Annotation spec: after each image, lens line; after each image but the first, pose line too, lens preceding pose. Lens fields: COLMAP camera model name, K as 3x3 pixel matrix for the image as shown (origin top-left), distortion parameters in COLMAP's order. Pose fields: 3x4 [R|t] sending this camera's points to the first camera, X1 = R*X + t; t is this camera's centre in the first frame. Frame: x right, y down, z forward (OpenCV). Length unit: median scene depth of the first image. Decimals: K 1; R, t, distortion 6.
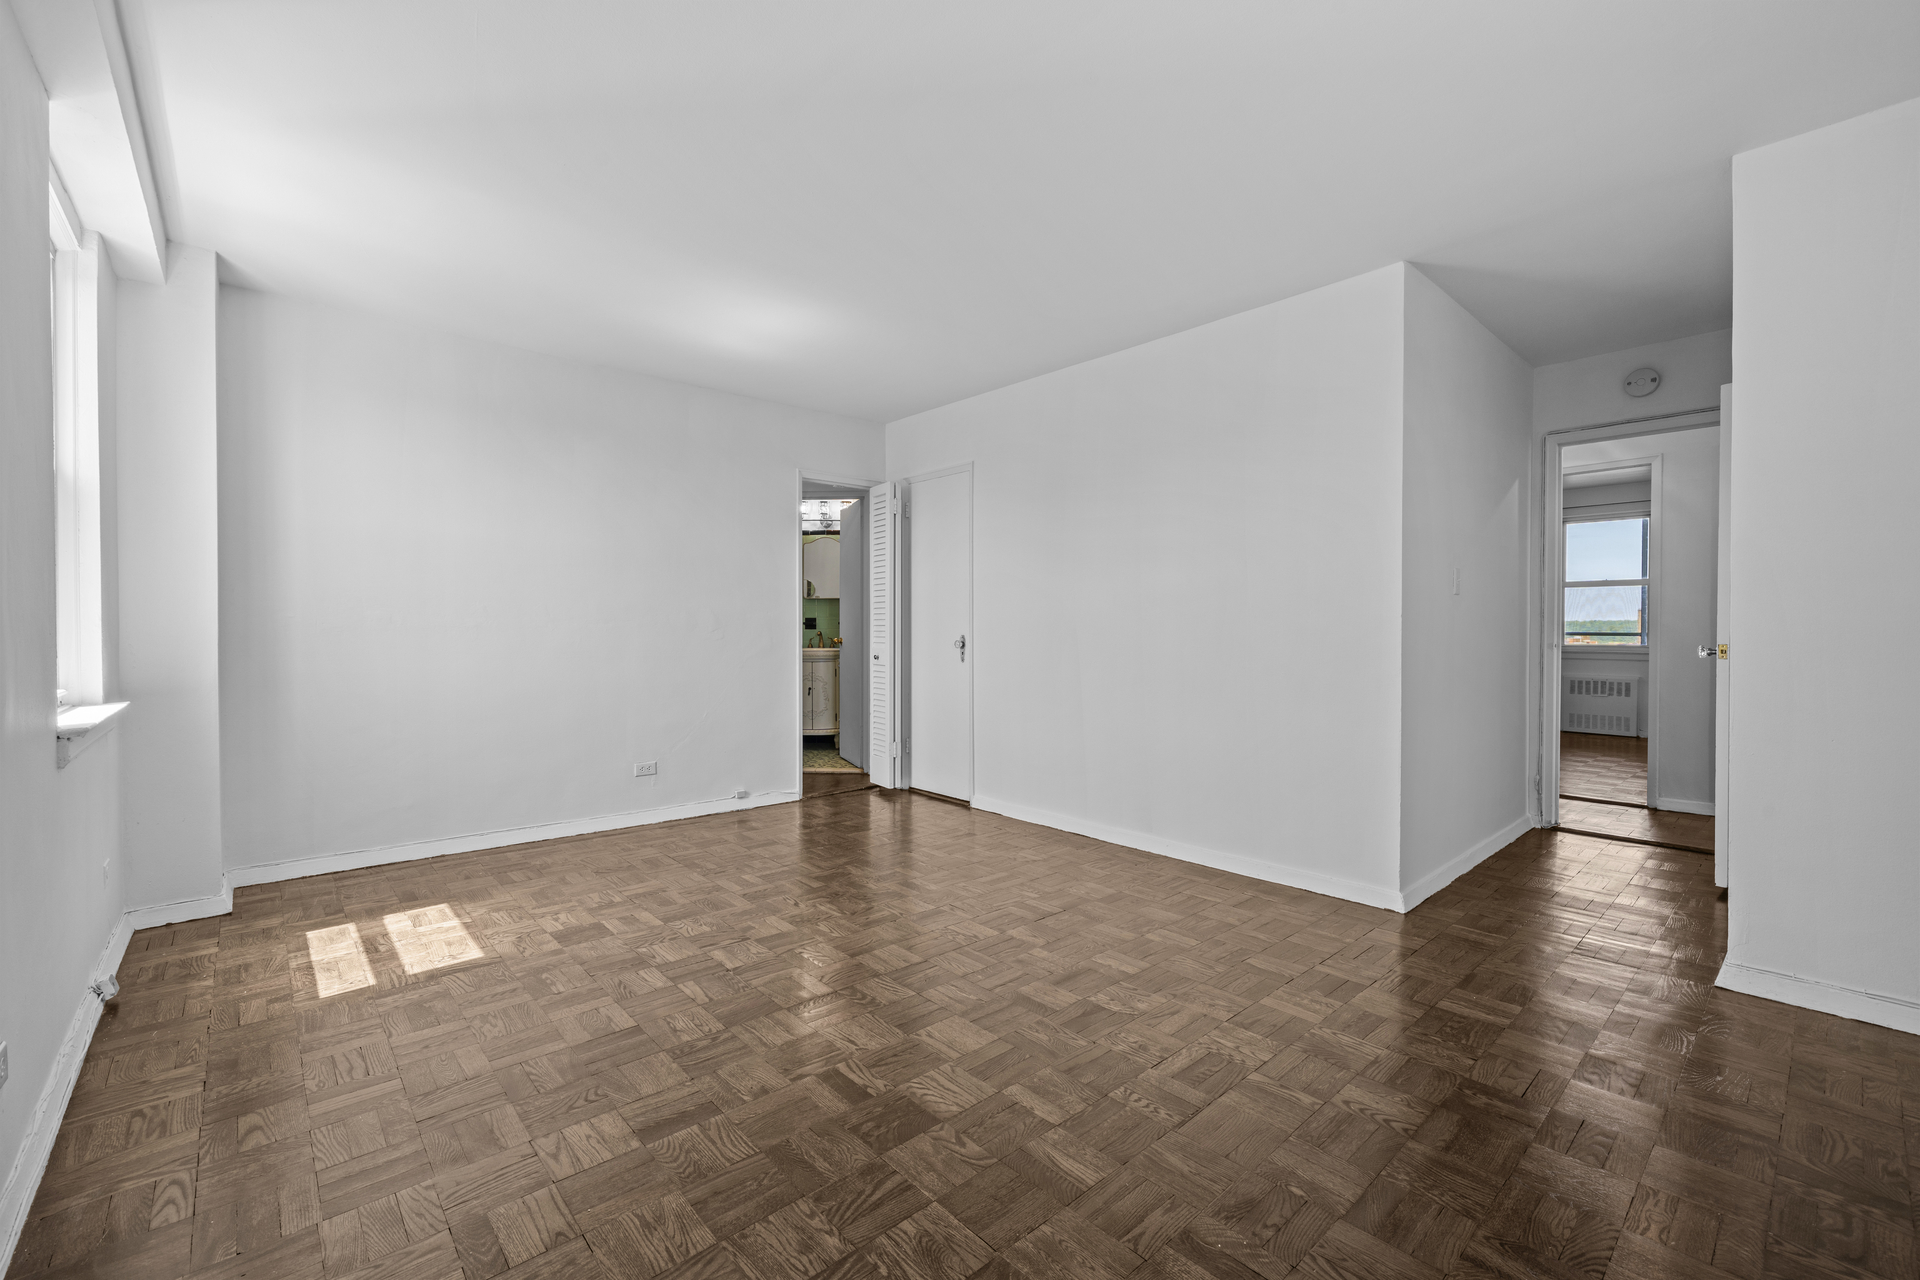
lens RADIAL K [[798.9, 0, 958.9], [0, 798.9, 642.7], [0, 0, 1]] dist [0.001647, 0.000263]
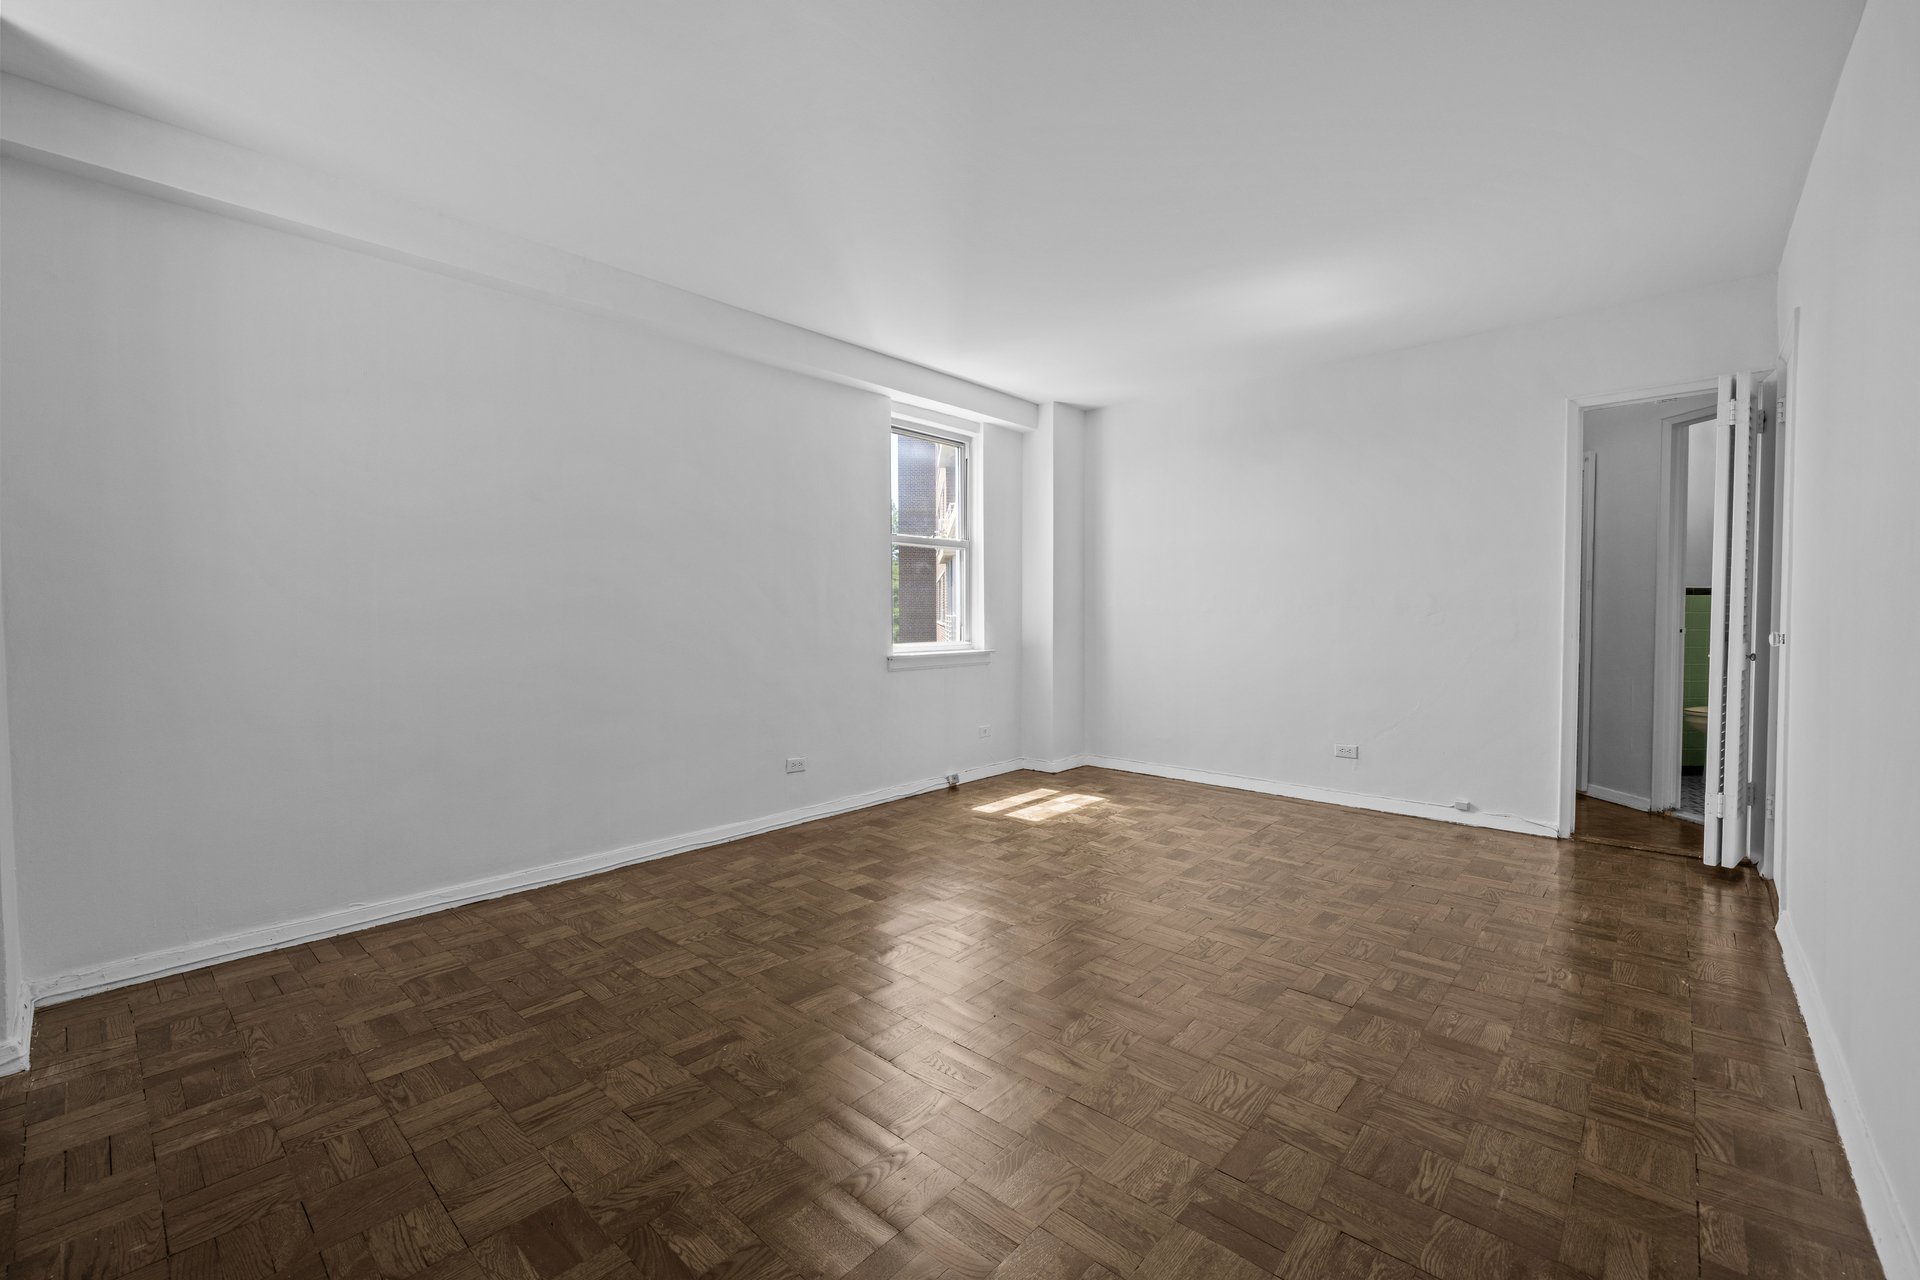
lens RADIAL K [[798.9, 0, 956.9], [0, 798.9, 630.6], [0, 0, 1]] dist [0.001647, 0.000263]
pose [[0.102961, 0.018543, -0.994512, 0.760853], [-0.012792, 0.999768, 0.017317, -0.009401], [0.994603, 0.010939, 0.103175, 0.539844]]
